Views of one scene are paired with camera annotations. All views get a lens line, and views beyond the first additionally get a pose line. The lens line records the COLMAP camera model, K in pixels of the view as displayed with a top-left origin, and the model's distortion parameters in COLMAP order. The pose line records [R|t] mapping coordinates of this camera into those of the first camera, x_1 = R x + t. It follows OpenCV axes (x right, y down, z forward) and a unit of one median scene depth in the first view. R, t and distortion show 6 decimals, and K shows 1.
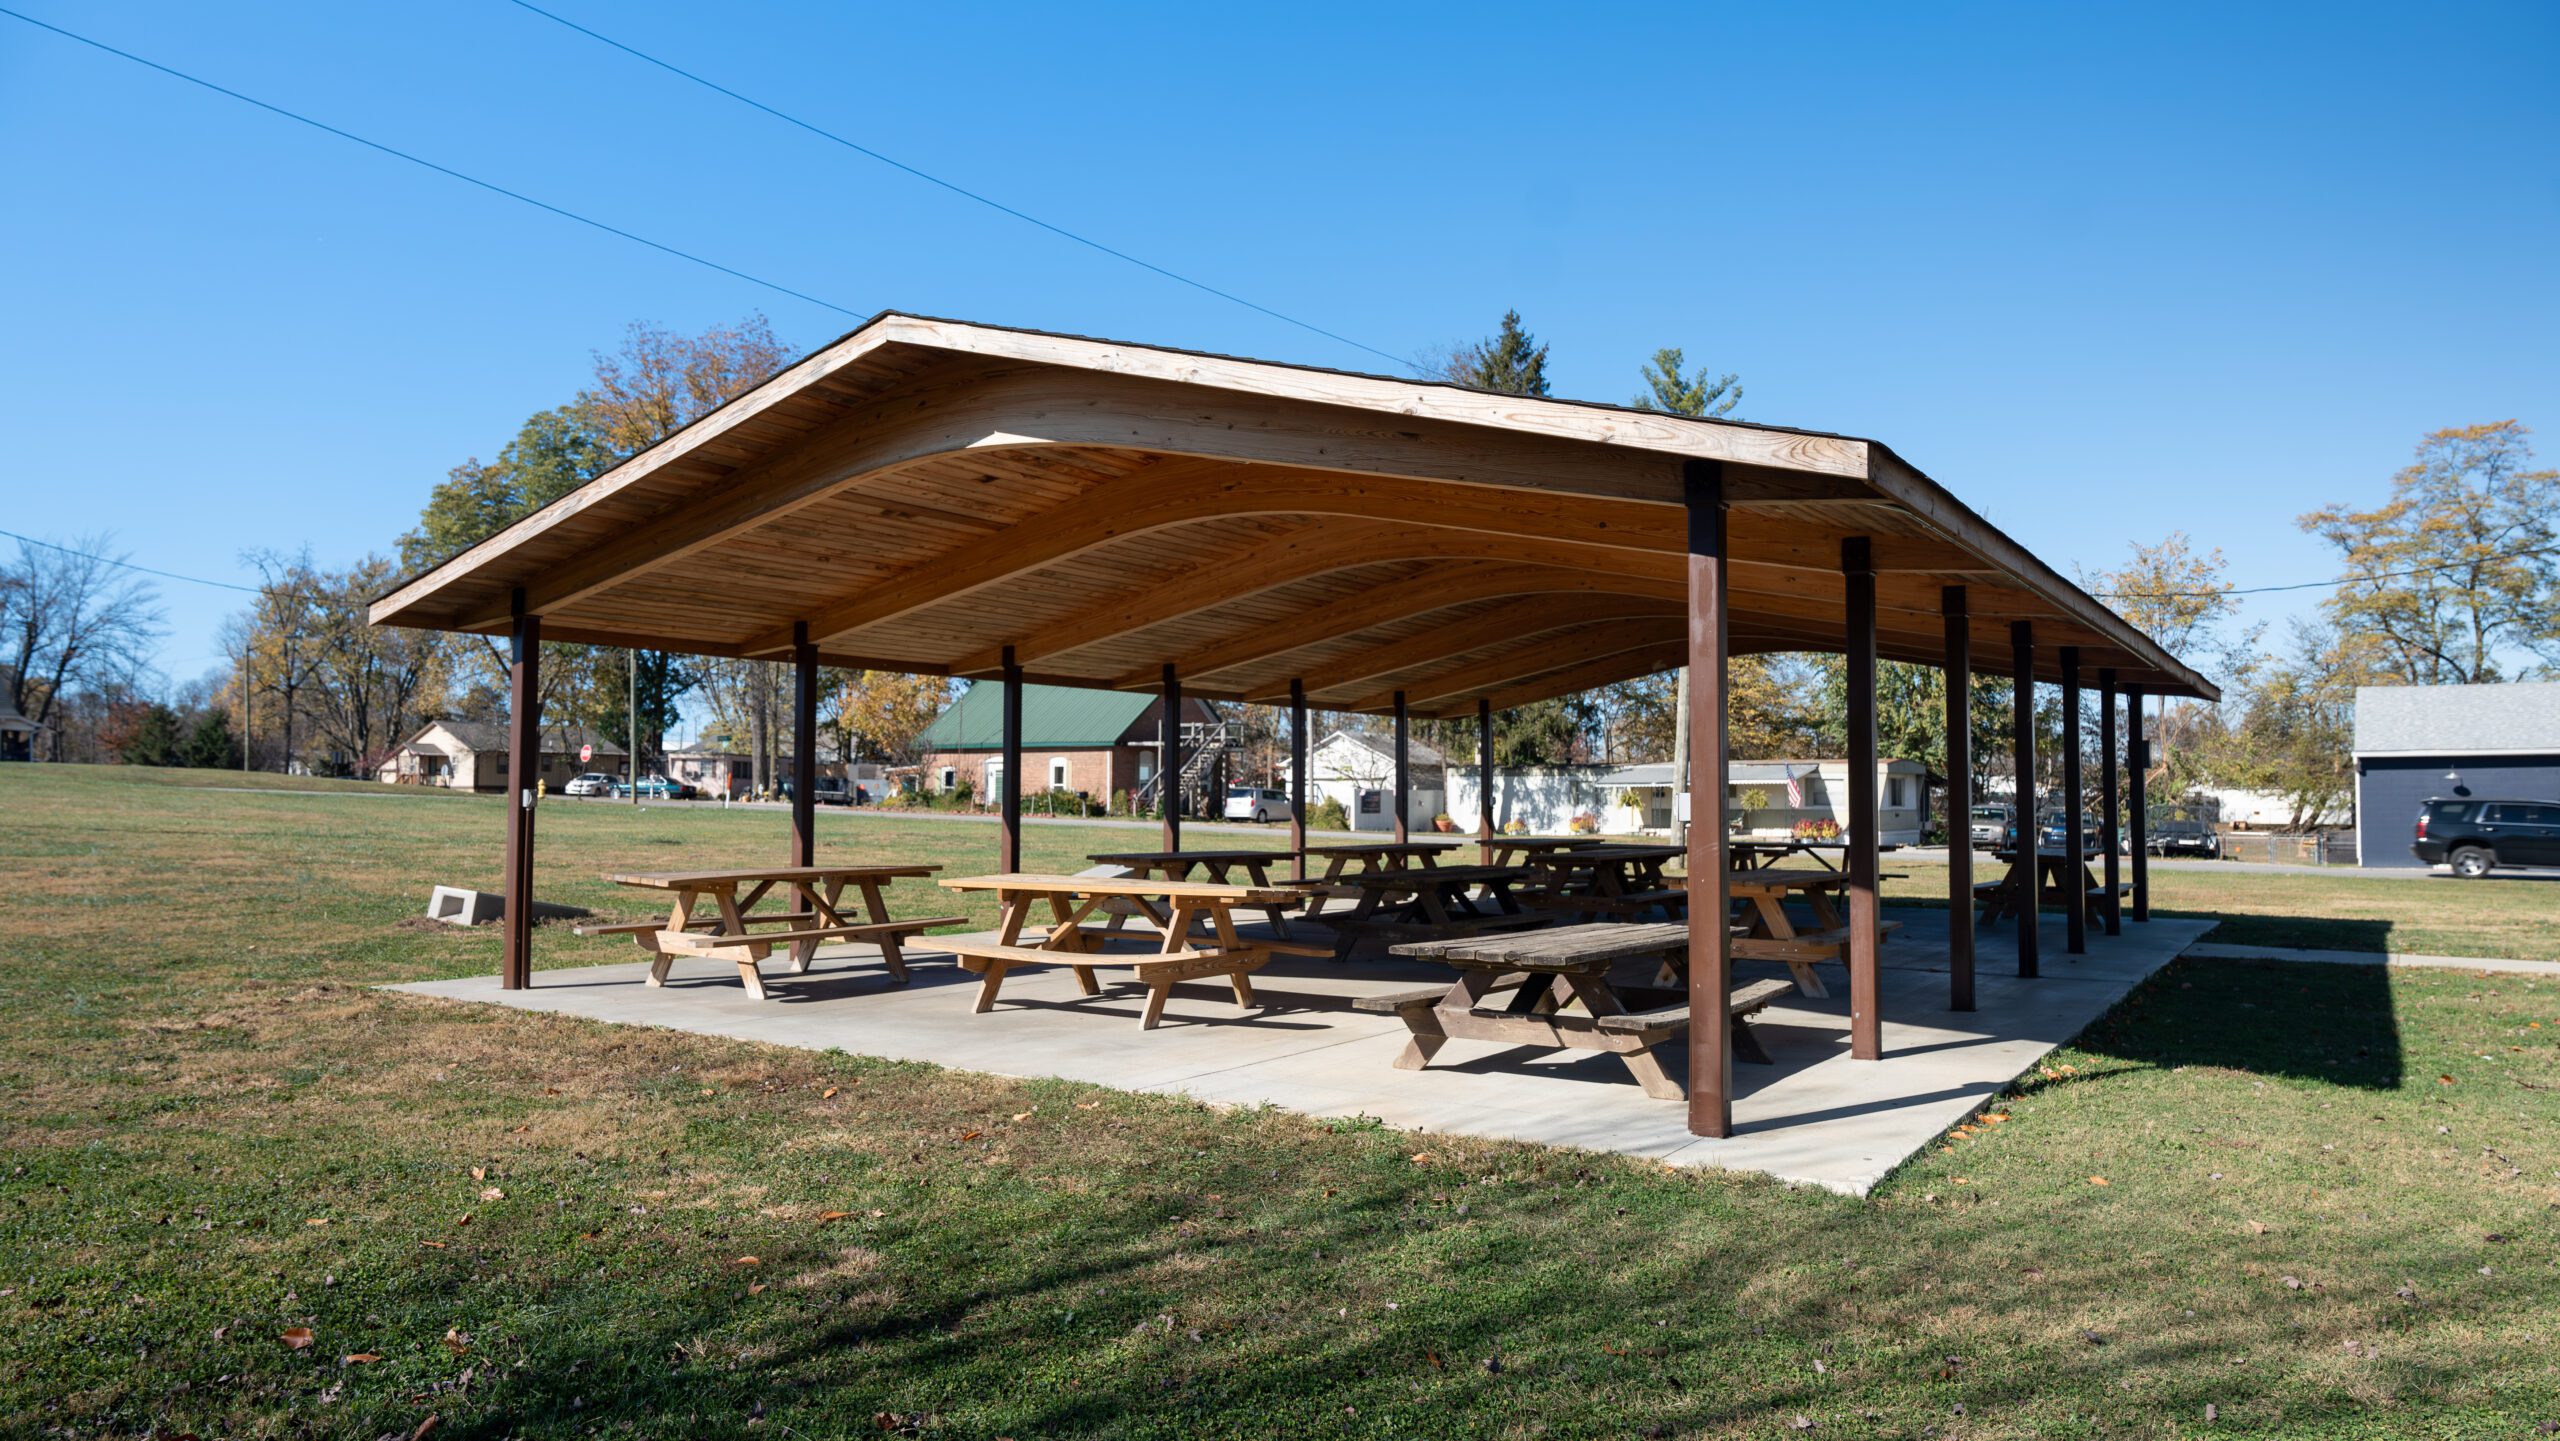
lens RADIAL K [[1715.6, 0, 1280.0], [0, 1715.6, 720.5], [0, 0, 1]] dist [-0.000158, -0.003087]
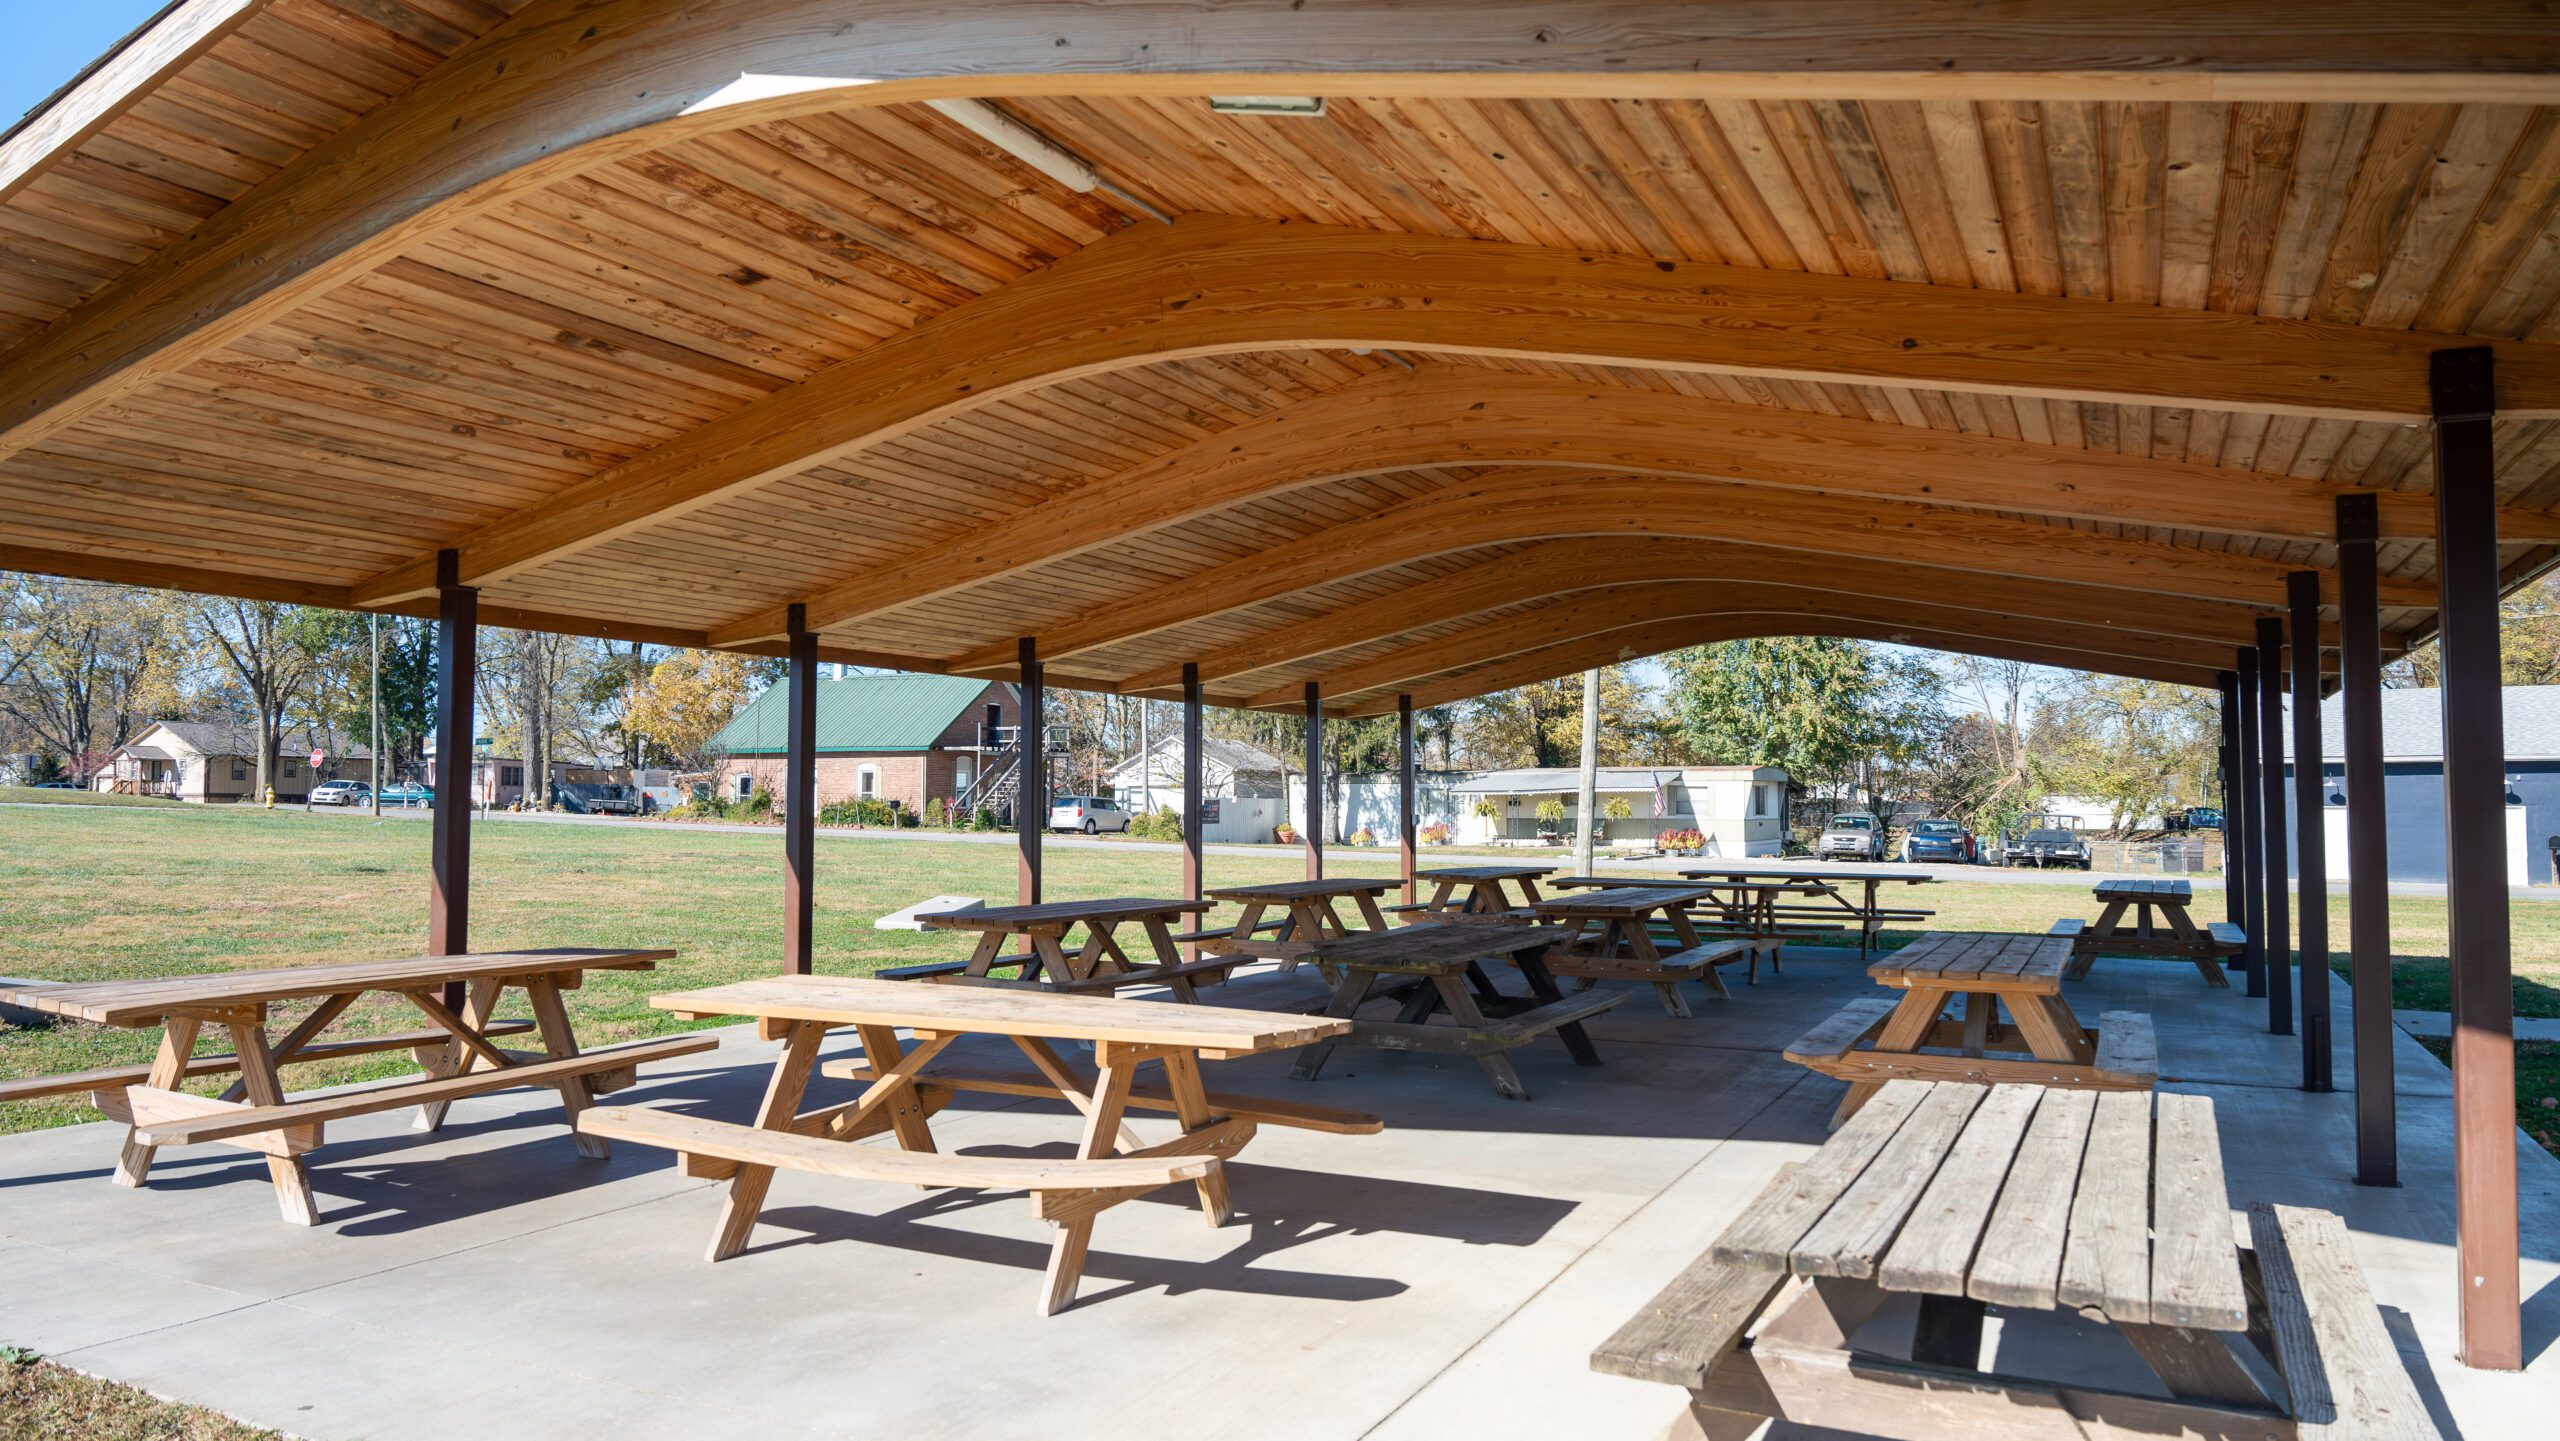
lens RADIAL K [[1715.6, 0, 1280.0], [0, 1715.6, 720.5], [0, 0, 1]] dist [-0.000158, -0.003087]
pose [[0.994152, 0.003686, 0.107929, -0.030361], [-0.003372, 0.999990, -0.003092, 0.003046], [-0.107939, 0.002710, 0.994154, 0.223668]]
